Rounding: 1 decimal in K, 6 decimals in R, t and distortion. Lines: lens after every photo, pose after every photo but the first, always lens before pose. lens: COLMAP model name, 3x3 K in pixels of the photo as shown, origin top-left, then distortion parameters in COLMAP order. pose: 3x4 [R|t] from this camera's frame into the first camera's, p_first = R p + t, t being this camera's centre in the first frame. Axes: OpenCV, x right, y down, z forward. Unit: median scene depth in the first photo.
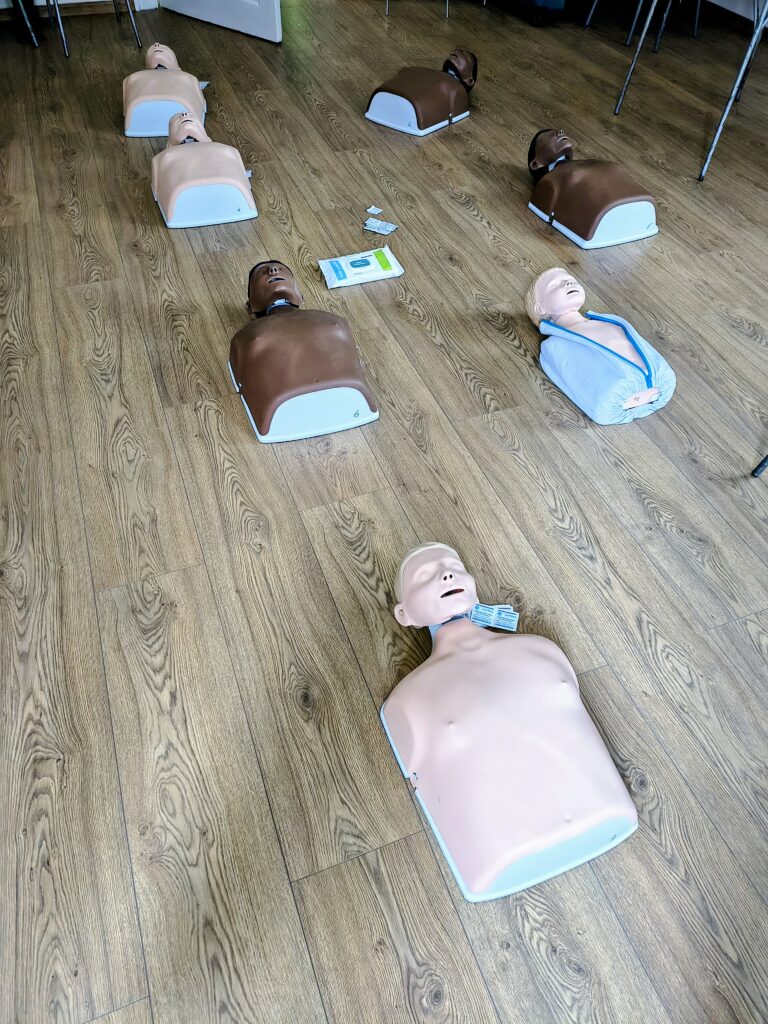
lens RADIAL K [[715.6, 0, 382.7], [0, 715.6, 514.0], [0, 0, 1]] dist [0.013978, -0.016234]
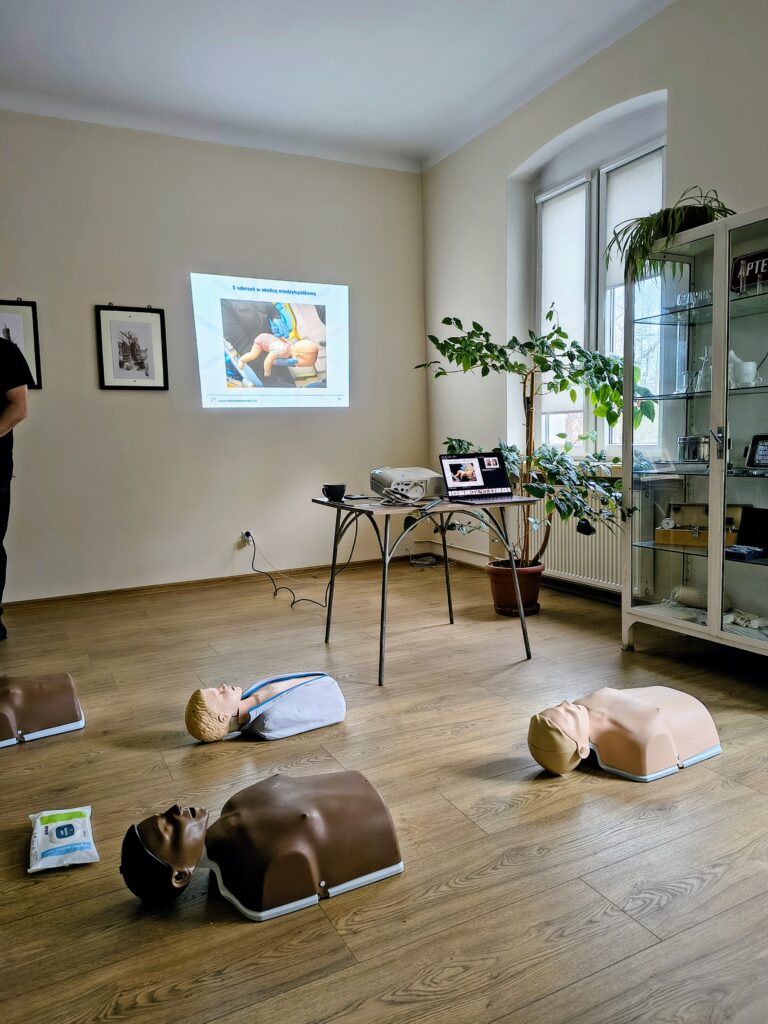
lens RADIAL K [[715.6, 0, 381.8], [0, 715.6, 510.0], [0, 0, 1]] dist [0.013978, -0.016234]
pose [[-0.117571, -0.112845, 0.986632, -1.015528], [0.768663, 0.618706, 0.162361, -0.552609], [-0.628756, 0.777476, 0.013998, 0.665949]]
